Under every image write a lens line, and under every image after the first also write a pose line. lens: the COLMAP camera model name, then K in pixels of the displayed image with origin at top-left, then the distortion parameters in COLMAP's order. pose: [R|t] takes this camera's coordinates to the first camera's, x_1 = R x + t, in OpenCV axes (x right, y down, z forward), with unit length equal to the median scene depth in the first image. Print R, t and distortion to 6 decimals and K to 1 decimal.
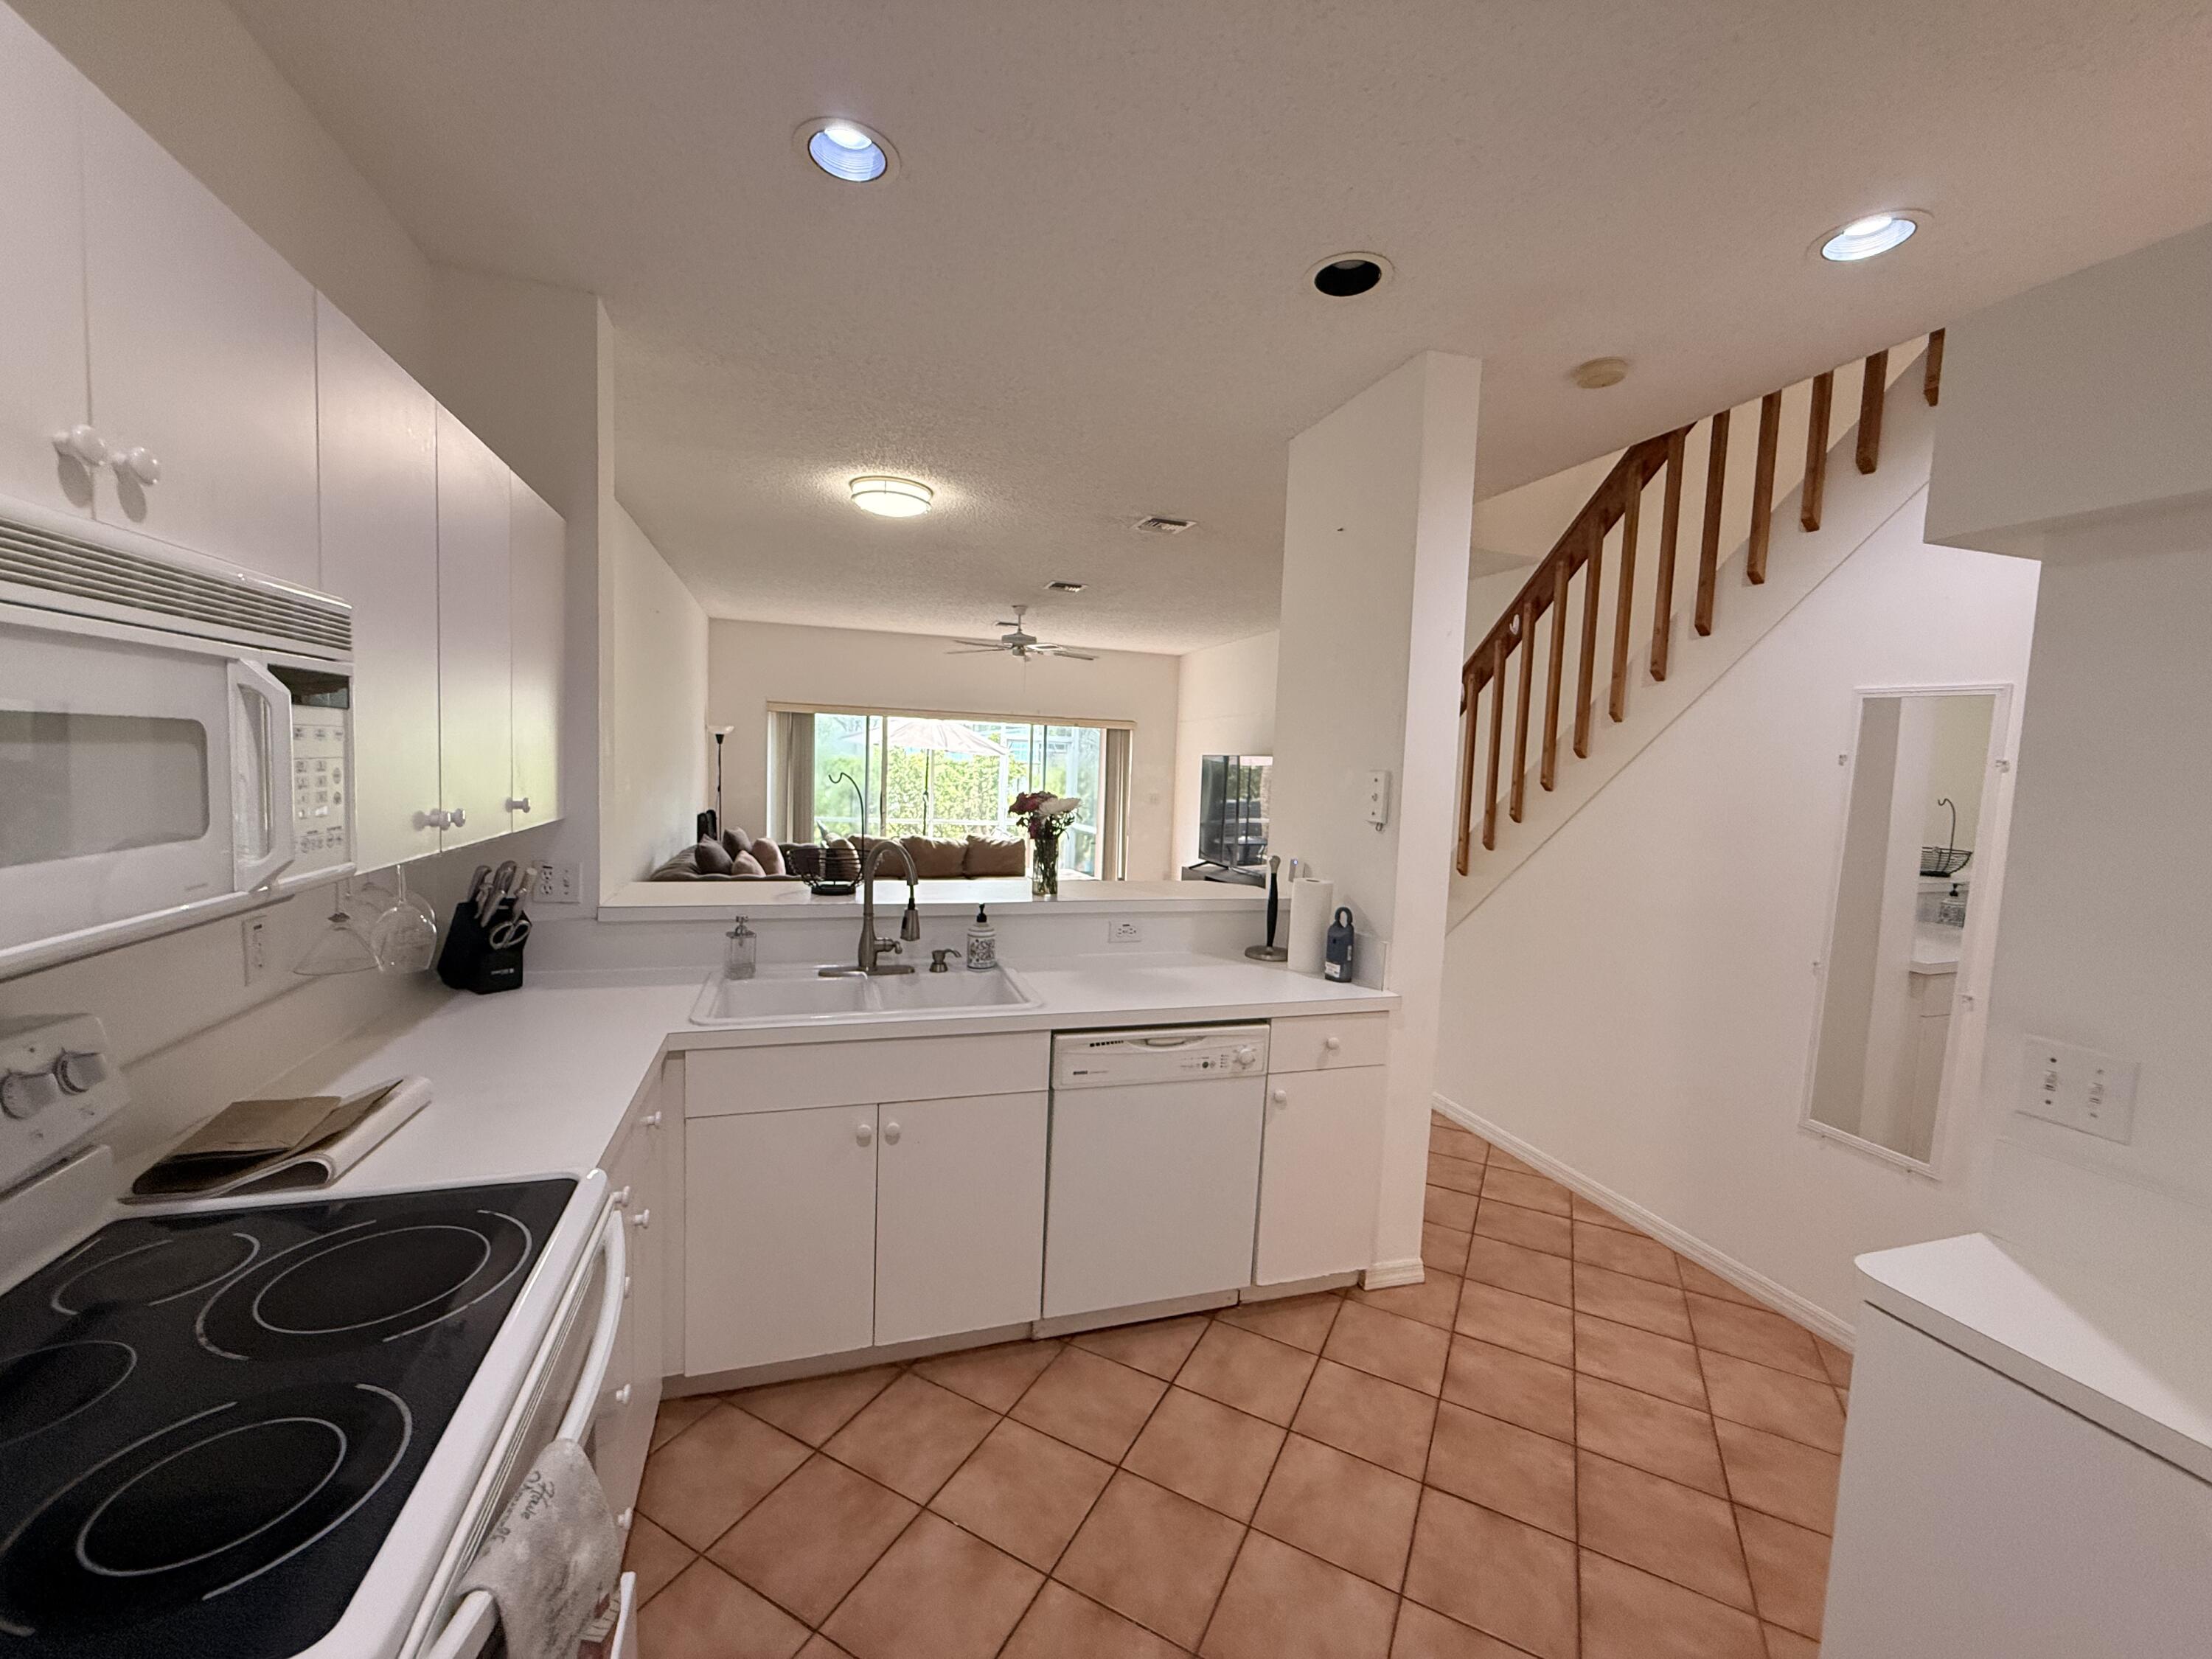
lens RADIAL K [[879.0, 0, 1117.7], [0, 879.0, 824.8], [0, 0, 1]] dist [-0.003744, 0.000823]
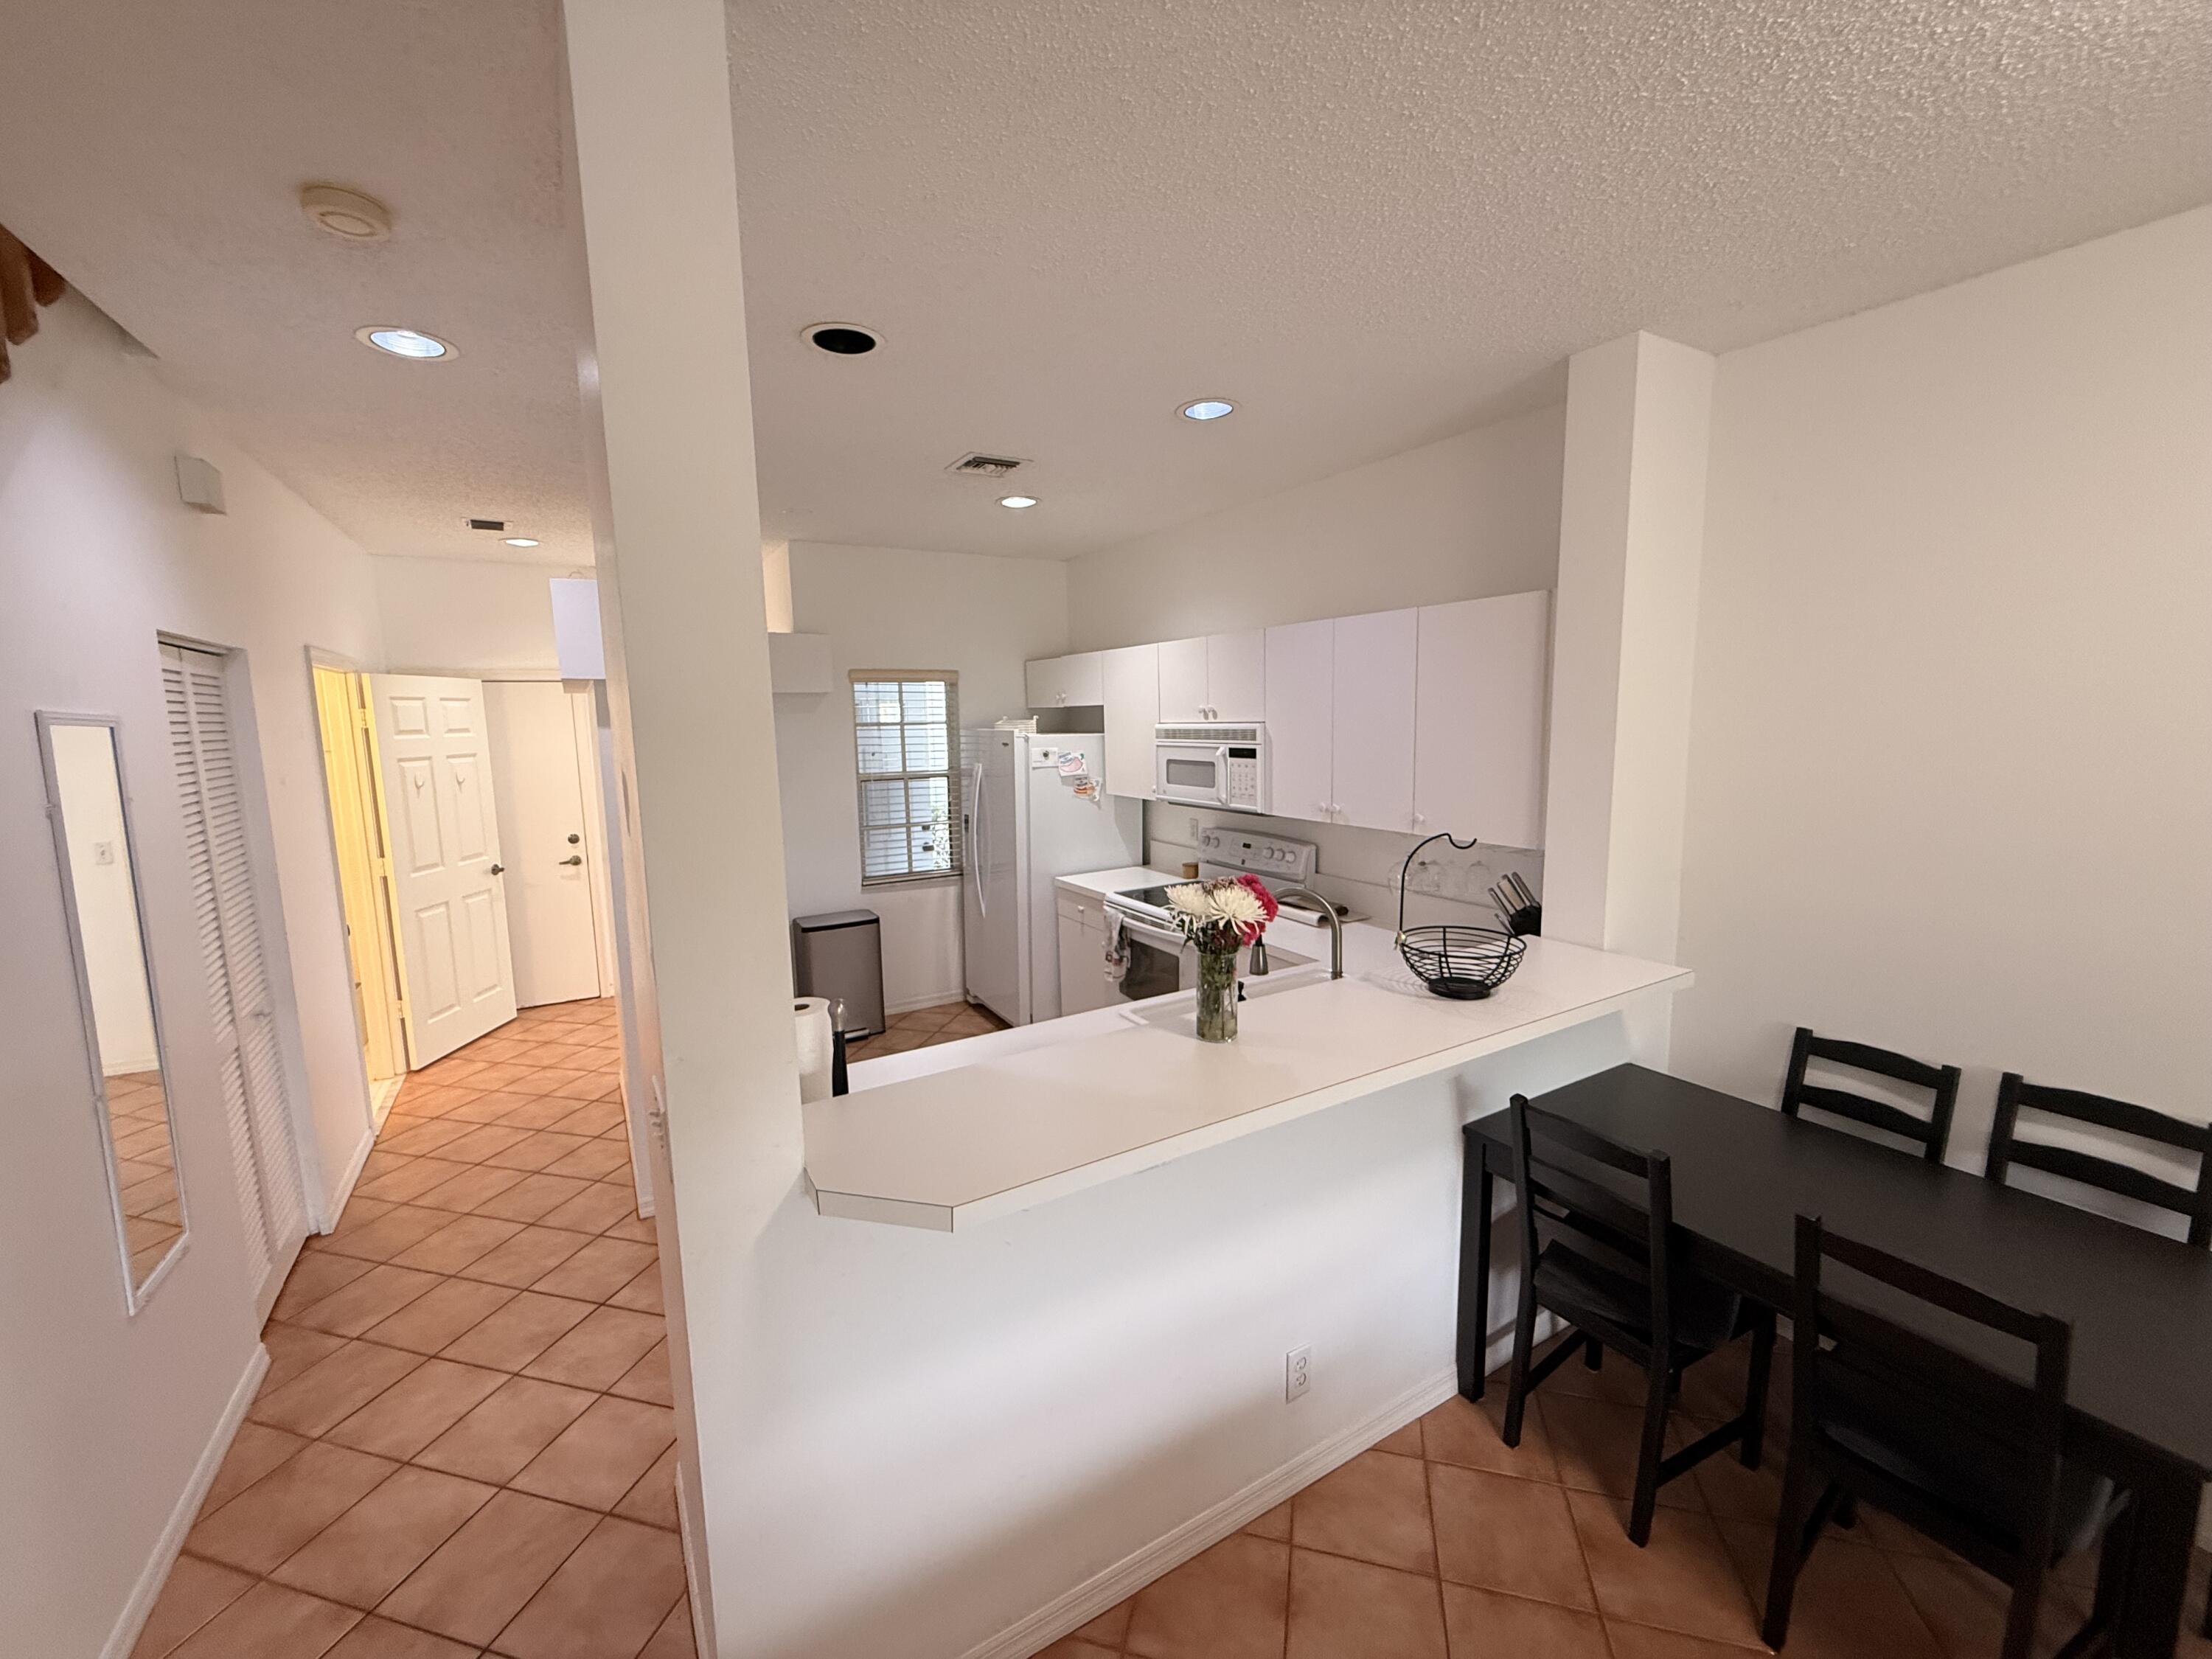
lens RADIAL K [[879.0, 0, 1101.8], [0, 879.0, 831.5], [0, 0, 1]] dist [-0.003744, 0.000823]
pose [[-0.976743, 0.002021, -0.214403, 0.444437], [-0.040044, 0.980642, 0.191673, -0.562107], [0.210640, 0.195801, -0.957754, 4.866117]]
